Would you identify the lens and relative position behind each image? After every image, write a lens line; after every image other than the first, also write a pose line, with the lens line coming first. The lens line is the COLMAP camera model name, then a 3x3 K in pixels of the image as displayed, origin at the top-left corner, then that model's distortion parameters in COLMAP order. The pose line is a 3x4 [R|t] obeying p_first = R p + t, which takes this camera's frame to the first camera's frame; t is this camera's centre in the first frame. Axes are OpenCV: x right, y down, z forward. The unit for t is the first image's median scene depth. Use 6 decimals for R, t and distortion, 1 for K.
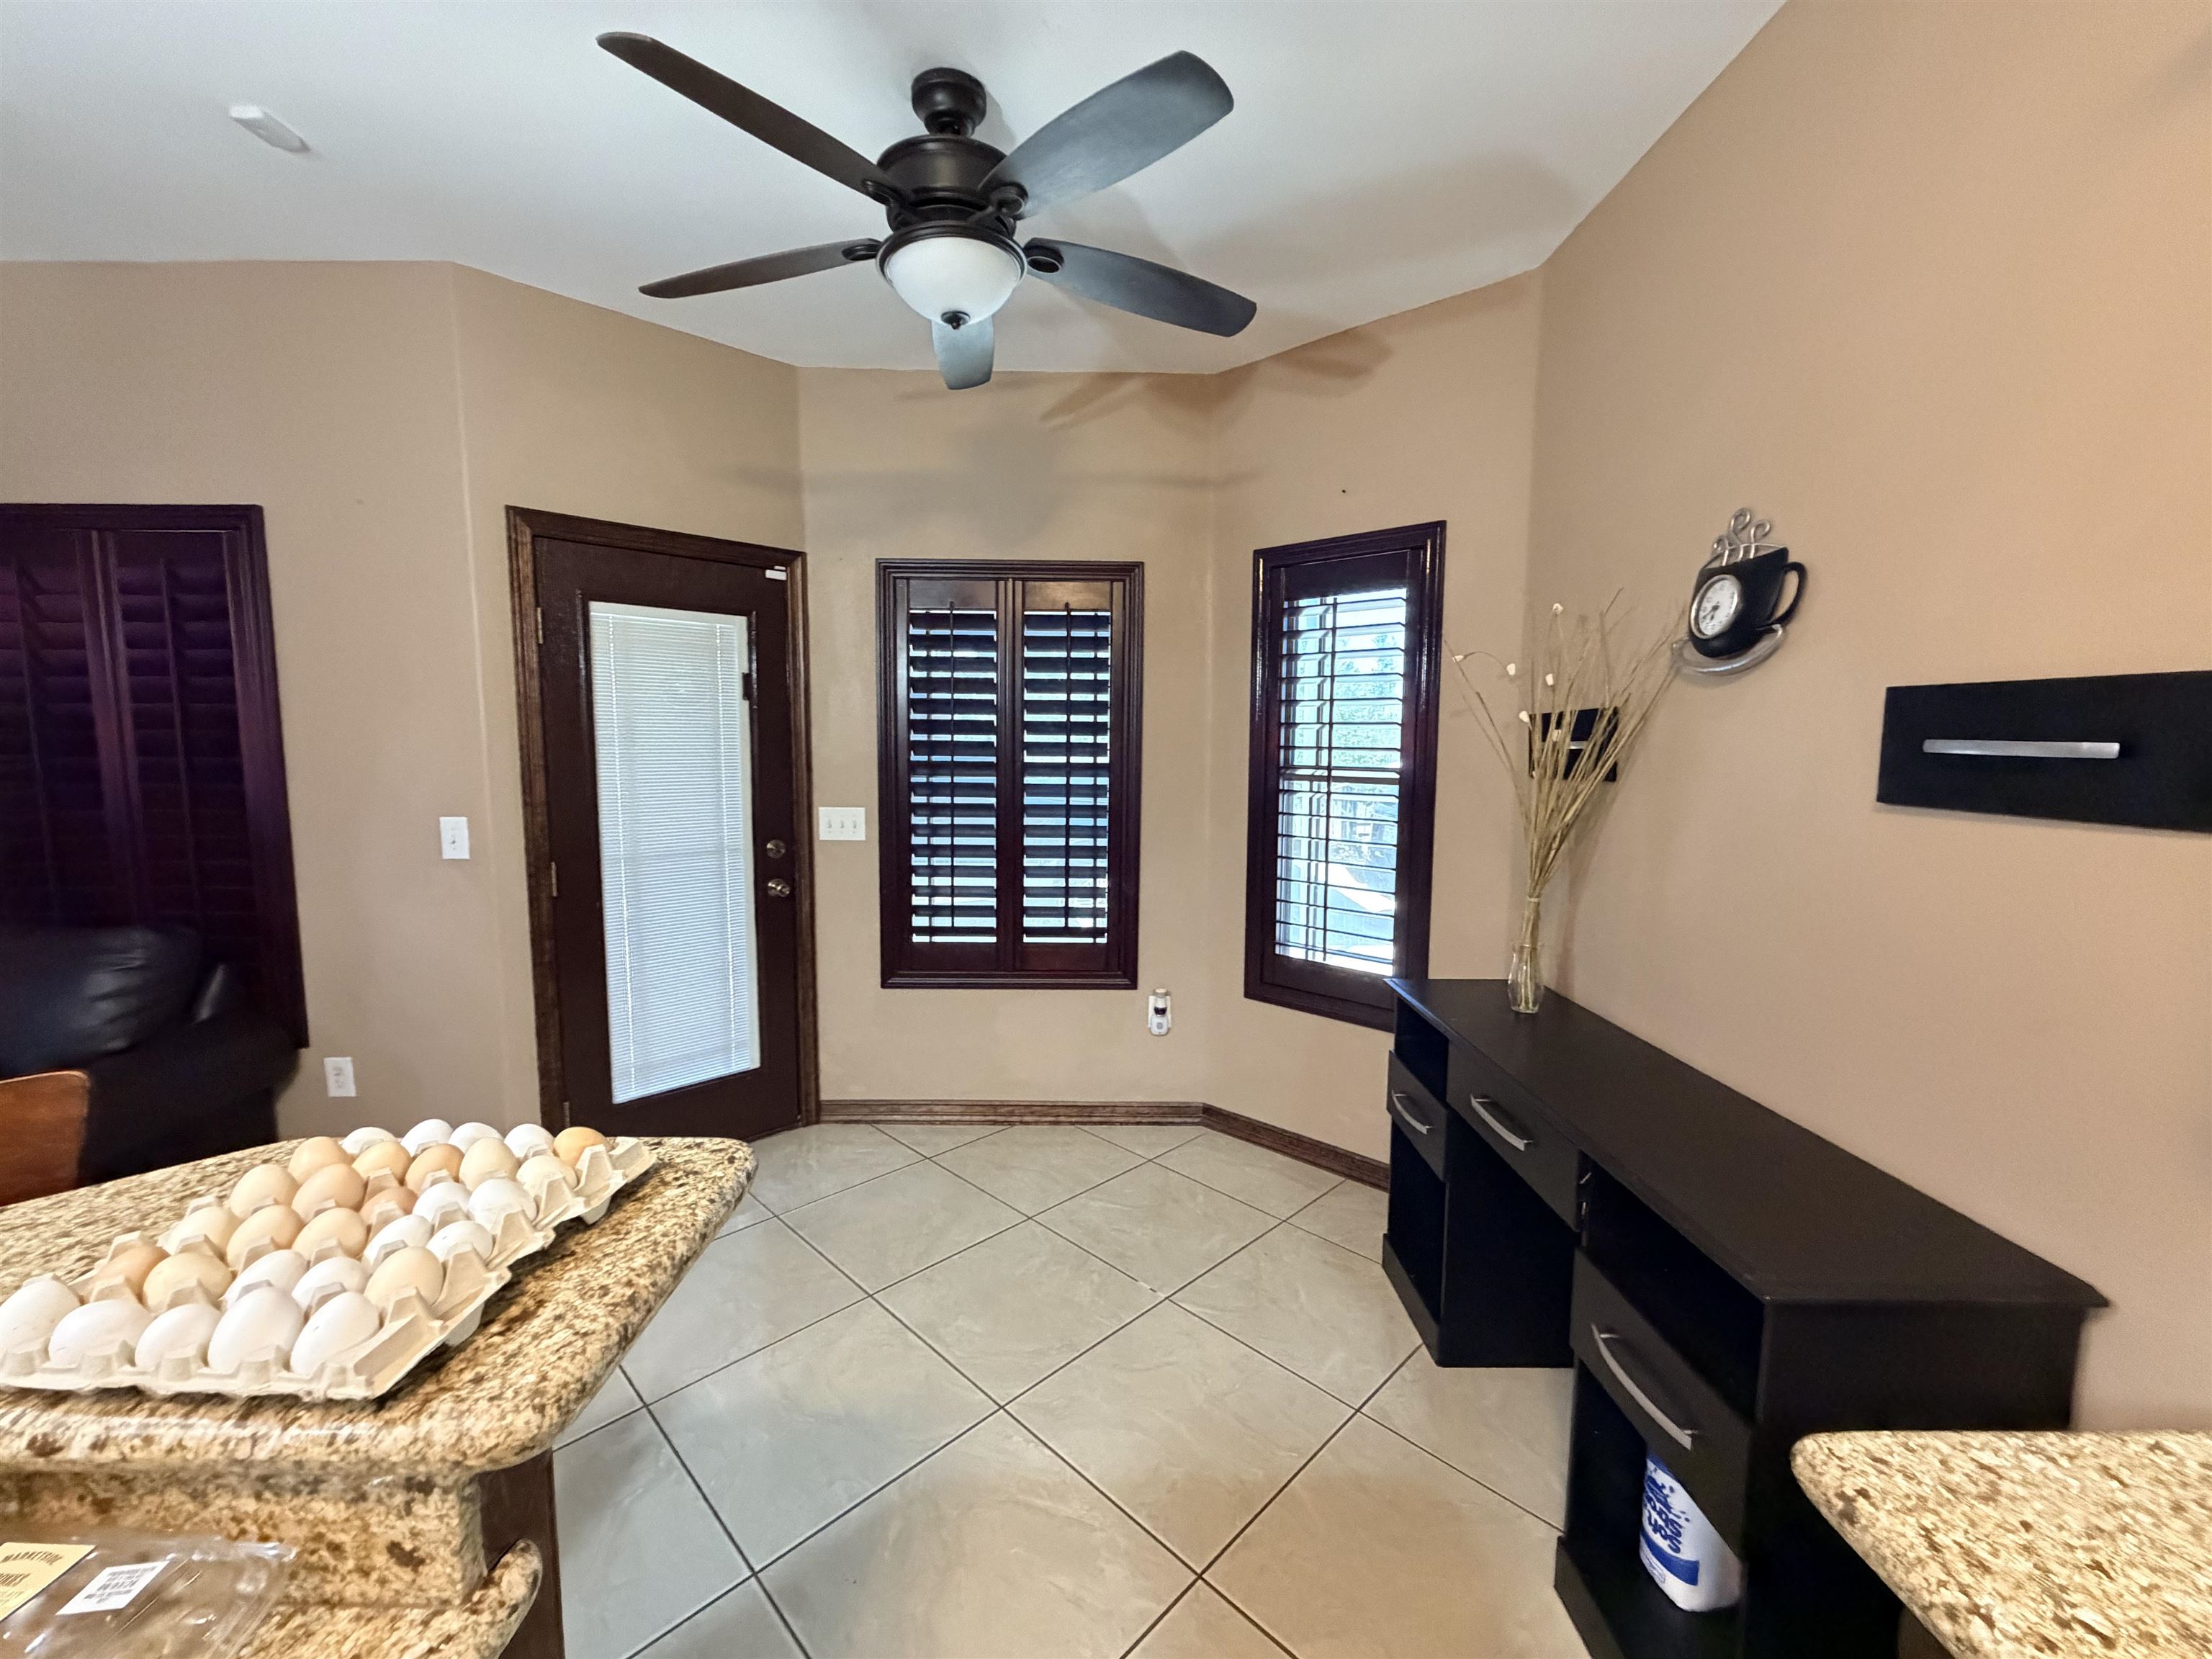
lens RADIAL K [[880.9, 0, 1106.6], [0, 880.9, 829.8], [0, 0, 1]] dist [-0.000726, 0.000582]
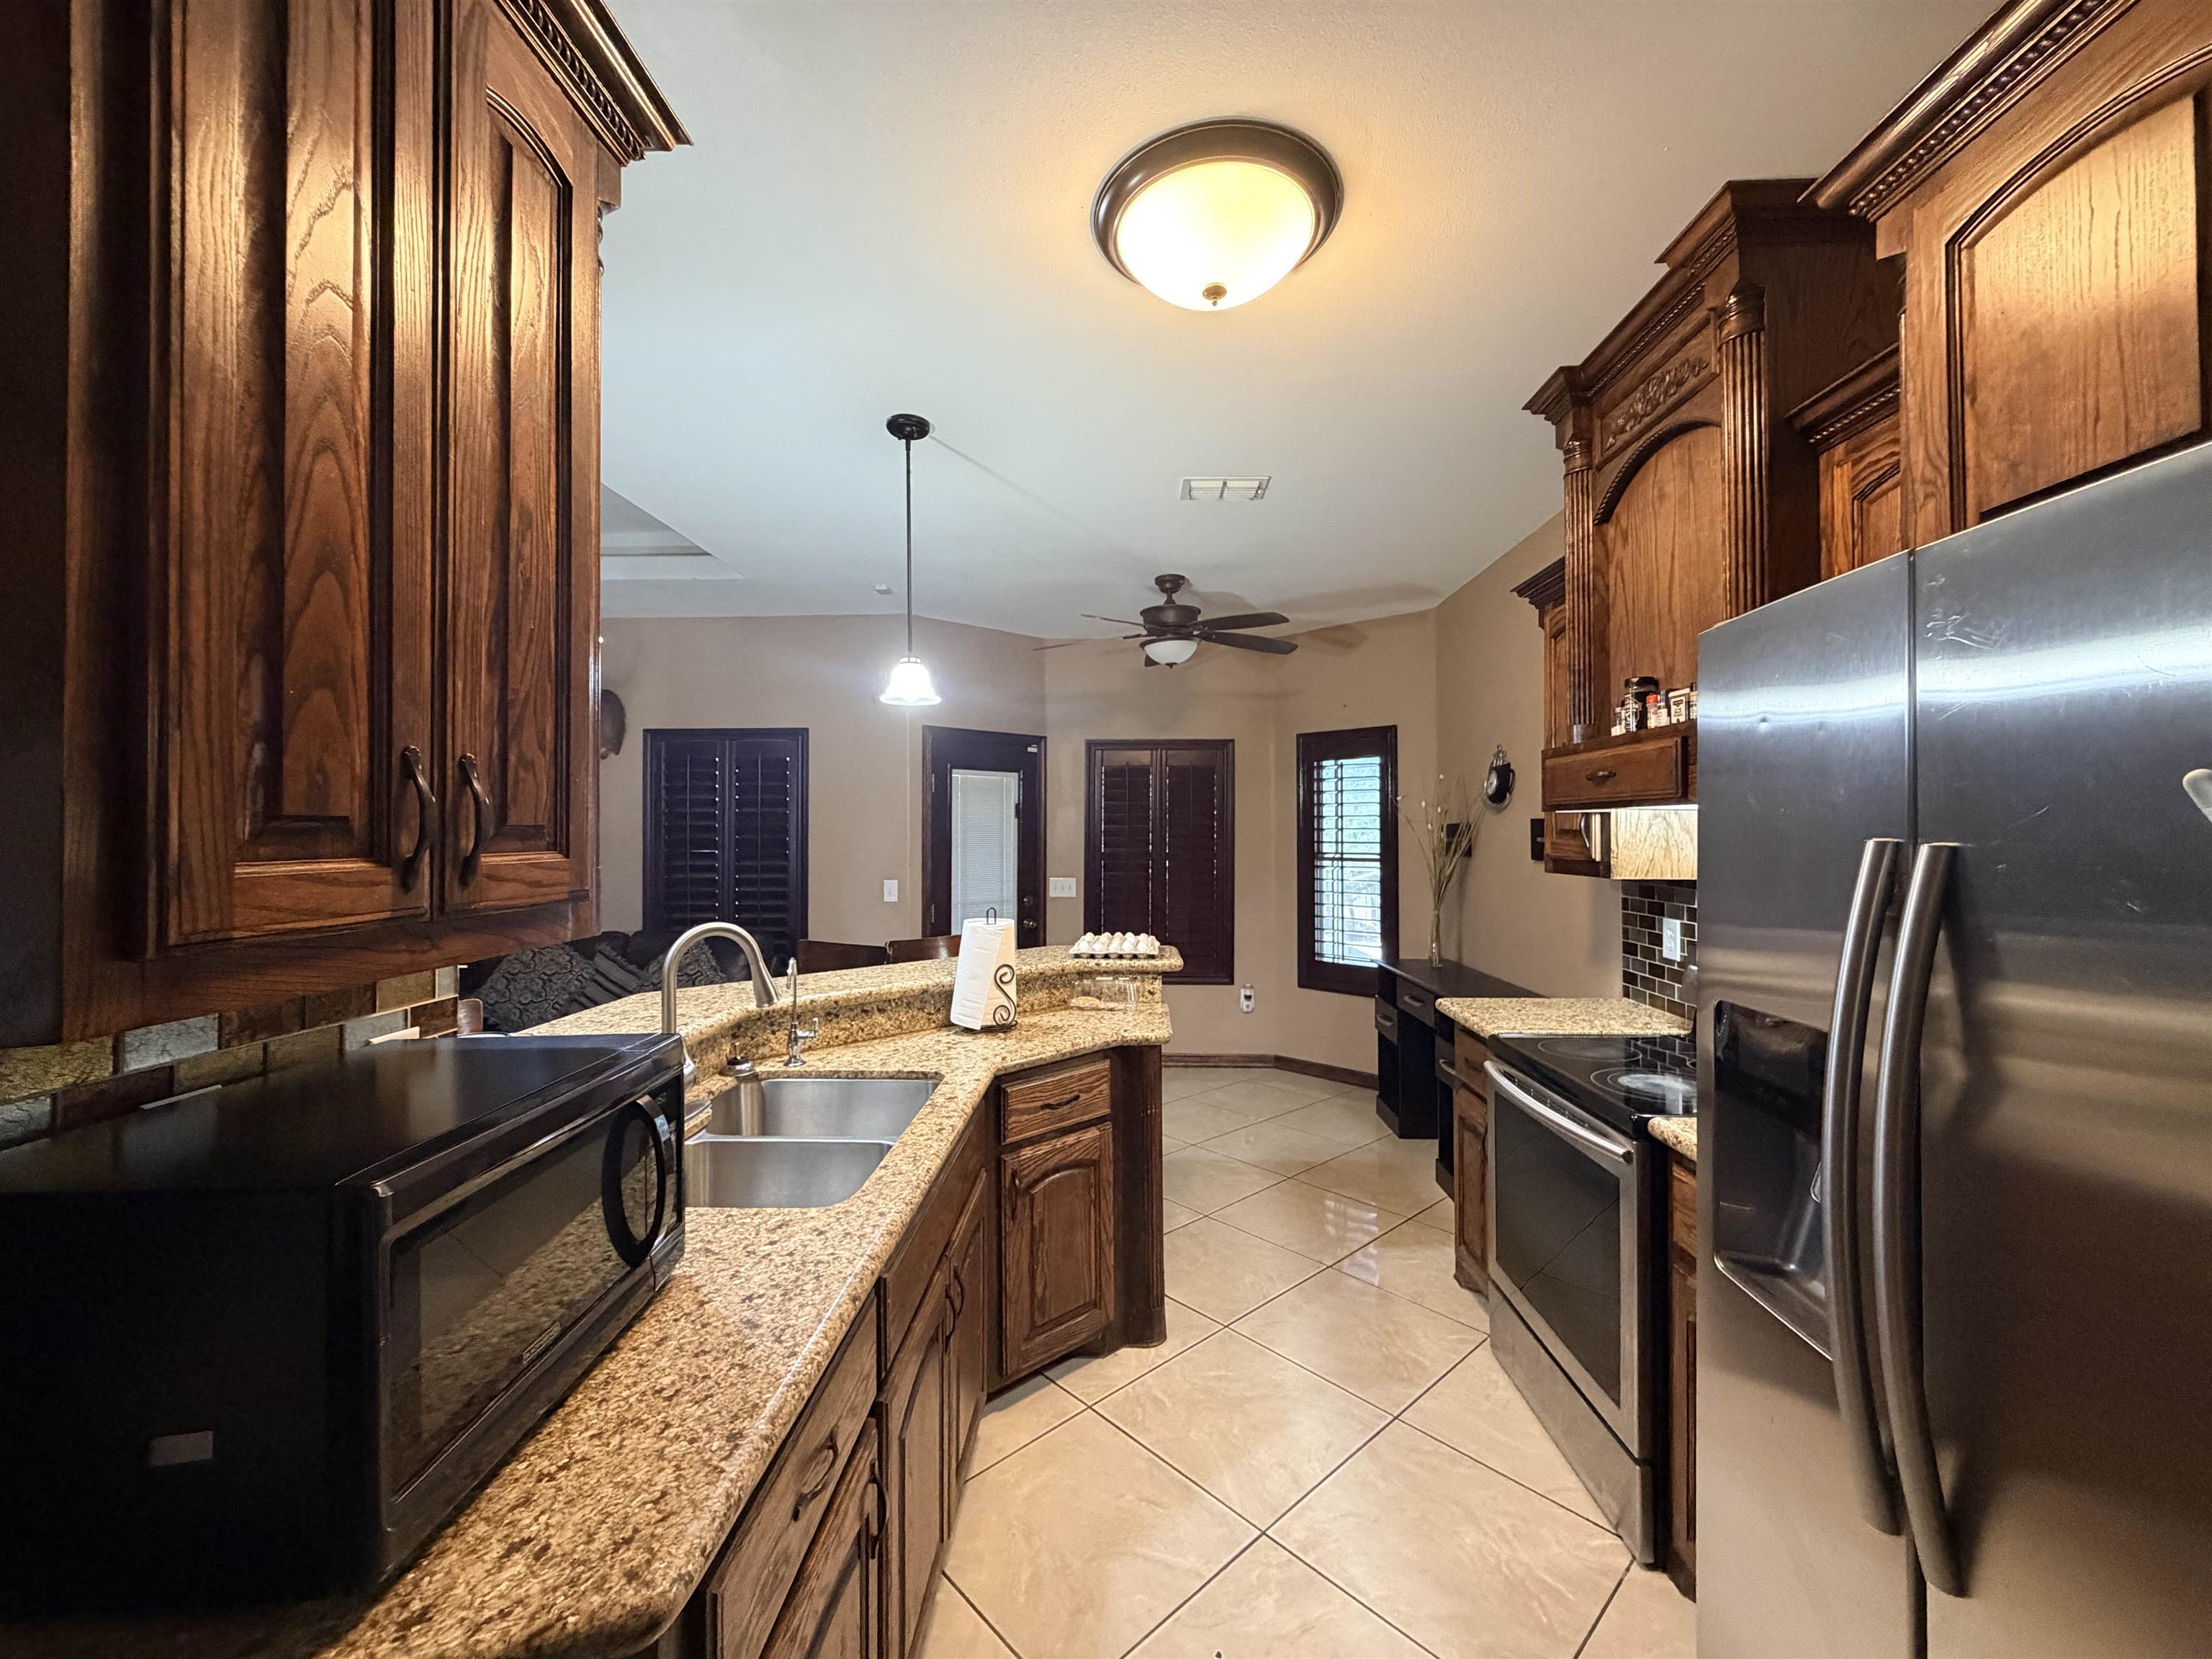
lens RADIAL K [[880.9, 0, 1113.3], [0, 880.9, 831.5], [0, 0, 1]] dist [-0.000726, 0.000582]
pose [[0.999482, -0.007689, -0.031251, -0.159567], [0.004349, 0.994401, -0.105583, 0.074102], [0.031887, 0.105393, 0.993919, -0.813638]]
